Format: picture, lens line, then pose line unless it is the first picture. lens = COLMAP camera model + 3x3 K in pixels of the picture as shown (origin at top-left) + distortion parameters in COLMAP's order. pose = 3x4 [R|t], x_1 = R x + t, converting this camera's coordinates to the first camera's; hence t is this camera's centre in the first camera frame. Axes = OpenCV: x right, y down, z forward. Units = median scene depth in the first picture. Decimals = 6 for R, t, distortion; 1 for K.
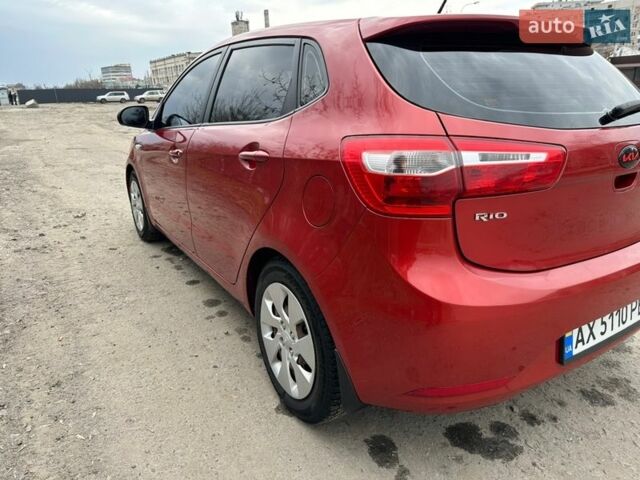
lens RADIAL K [[452.8, 0, 320.0], [0, 452.8, 240.0], [0, 0, 1]] dist [0.070079, -0.068244]
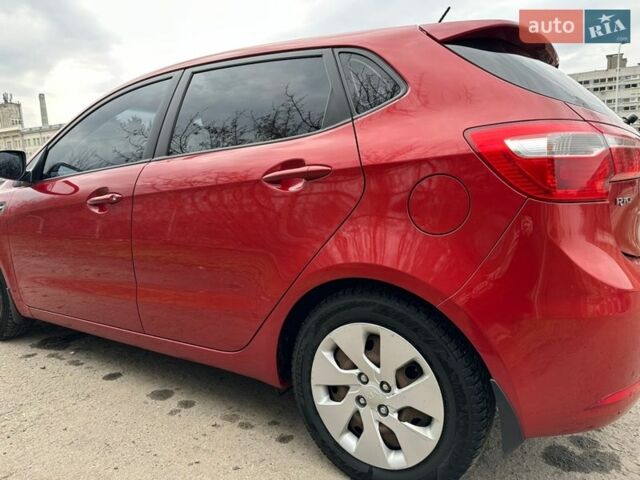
lens RADIAL K [[452.8, 0, 320.0], [0, 452.8, 240.0], [0, 0, 1]] dist [0.070079, -0.068244]
pose [[0.909211, -0.066410, 0.411005, -0.438967], [0.138918, 0.979012, -0.149122, 0.057294], [-0.392476, 0.192680, 0.899354, 0.260918]]
